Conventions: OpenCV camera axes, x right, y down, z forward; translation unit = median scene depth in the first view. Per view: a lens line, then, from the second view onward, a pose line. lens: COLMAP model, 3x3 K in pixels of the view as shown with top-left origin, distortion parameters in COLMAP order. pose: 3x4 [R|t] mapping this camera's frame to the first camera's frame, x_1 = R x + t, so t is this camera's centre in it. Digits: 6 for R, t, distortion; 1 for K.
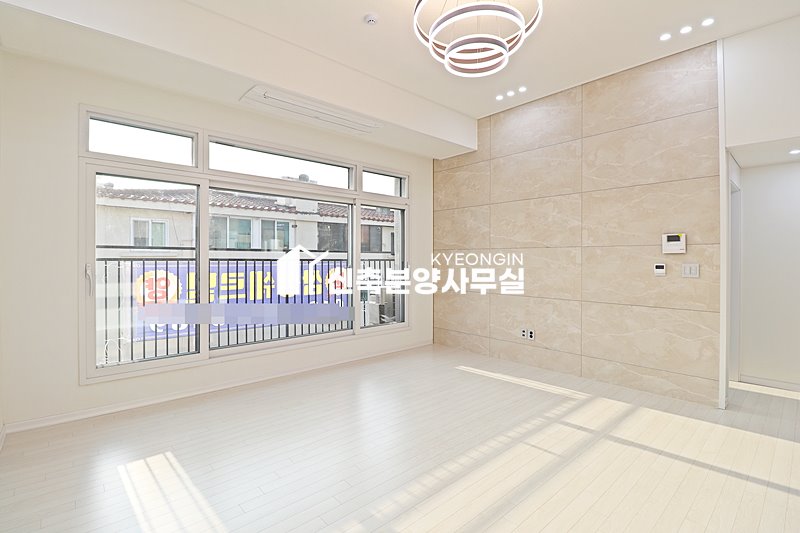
lens RADIAL K [[371.8, 0, 398.7], [0, 371.8, 260.0], [0, 0, 1]] dist [-0.000124, -0.012187]
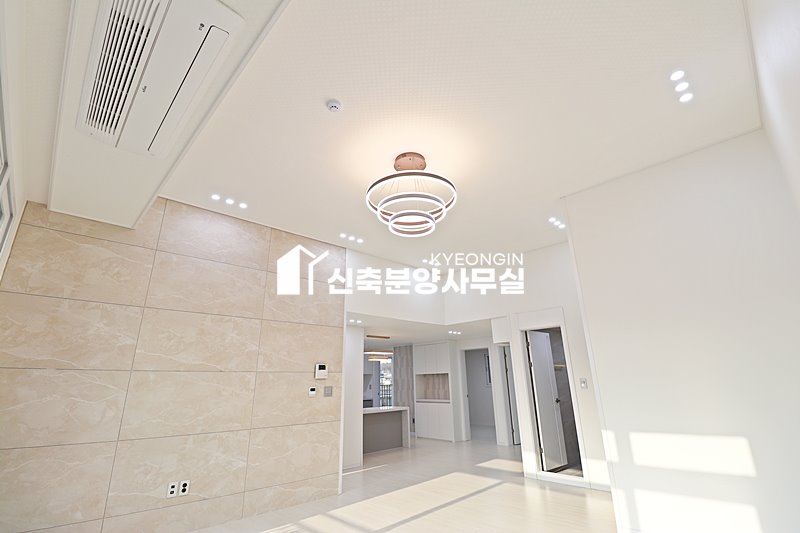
lens RADIAL K [[370.4, 0, 399.2], [0, 370.4, 258.9], [0, 0, 1]] dist [0.001767, -0.013299]
pose [[-0.036467, 0.314377, 0.948597, -0.634009], [0.019361, 0.949273, -0.313857, -0.002915], [-0.999147, 0.006920, -0.040704, 0.680975]]
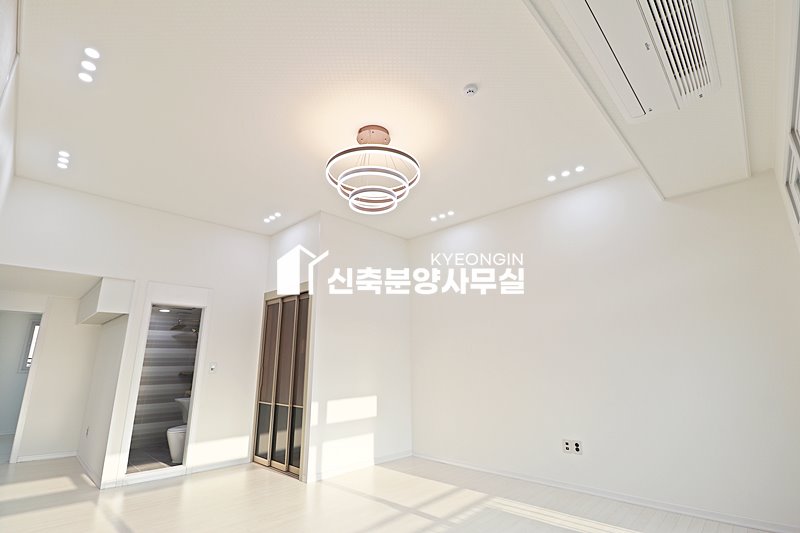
lens RADIAL K [[371.8, 0, 398.7], [0, 371.8, 260.0], [0, 0, 1]] dist [-0.000124, -0.012187]
pose [[-0.997663, -0.007578, -0.067910, 0.124667], [0.010390, 0.965452, -0.260375, -0.001363], [0.067537, -0.260472, -0.963116, 1.363787]]
